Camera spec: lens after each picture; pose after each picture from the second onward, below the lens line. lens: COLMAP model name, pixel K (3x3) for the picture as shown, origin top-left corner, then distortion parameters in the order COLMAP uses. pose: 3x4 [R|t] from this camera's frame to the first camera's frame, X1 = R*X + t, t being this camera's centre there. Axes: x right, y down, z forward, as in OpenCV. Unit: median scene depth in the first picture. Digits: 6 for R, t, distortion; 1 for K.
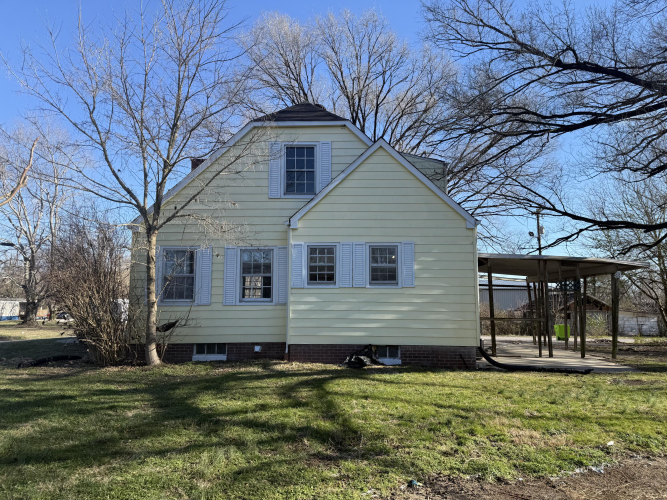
lens RADIAL K [[466.0, 0, 334.9], [0, 466.0, 247.0], [0, 0, 1]] dist [0.088316, -0.092379]
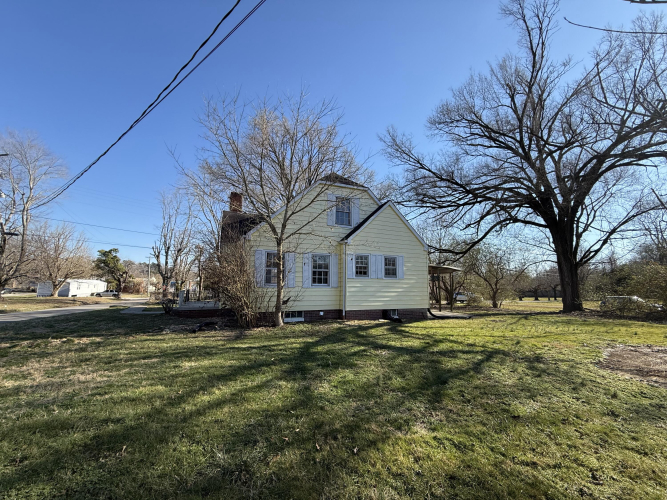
lens RADIAL K [[262.2, 0, 330.1], [0, 262.2, 248.9], [0, 0, 1]] dist [0.000271, 0.000043]
pose [[0.915103, 0.061108, 0.398563, -0.549006], [-0.056210, 0.998131, -0.023977, 0.004316], [-0.399283, -0.000462, 0.916827, 0.118980]]
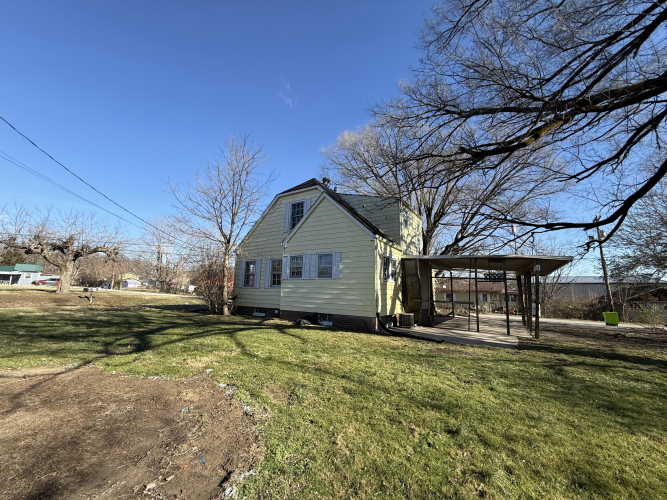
lens RADIAL K [[267.0, 0, 332.2], [0, 267.0, 251.9], [0, 0, 1]] dist [0.002278, 0.000047]
pose [[0.857395, -0.057277, -0.511462, 0.621451], [0.042718, 0.998279, -0.040184, 0.028305], [0.512883, 0.012605, 0.858366, 0.184439]]
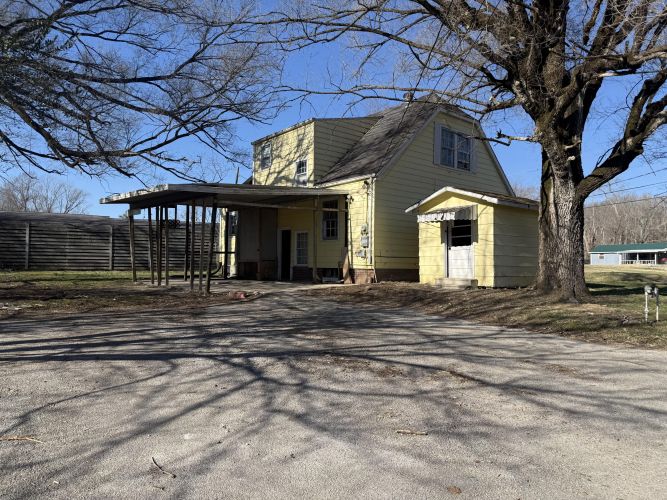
lens RADIAL K [[466.0, 0, 334.9], [0, 466.0, 247.0], [0, 0, 1]] dist [0.088316, -0.092379]
pose [[-0.741662, -0.025142, -0.670303, 1.245060], [0.079595, 0.988939, -0.125161, 0.401057], [0.666035, -0.146180, -0.731457, 2.689847]]
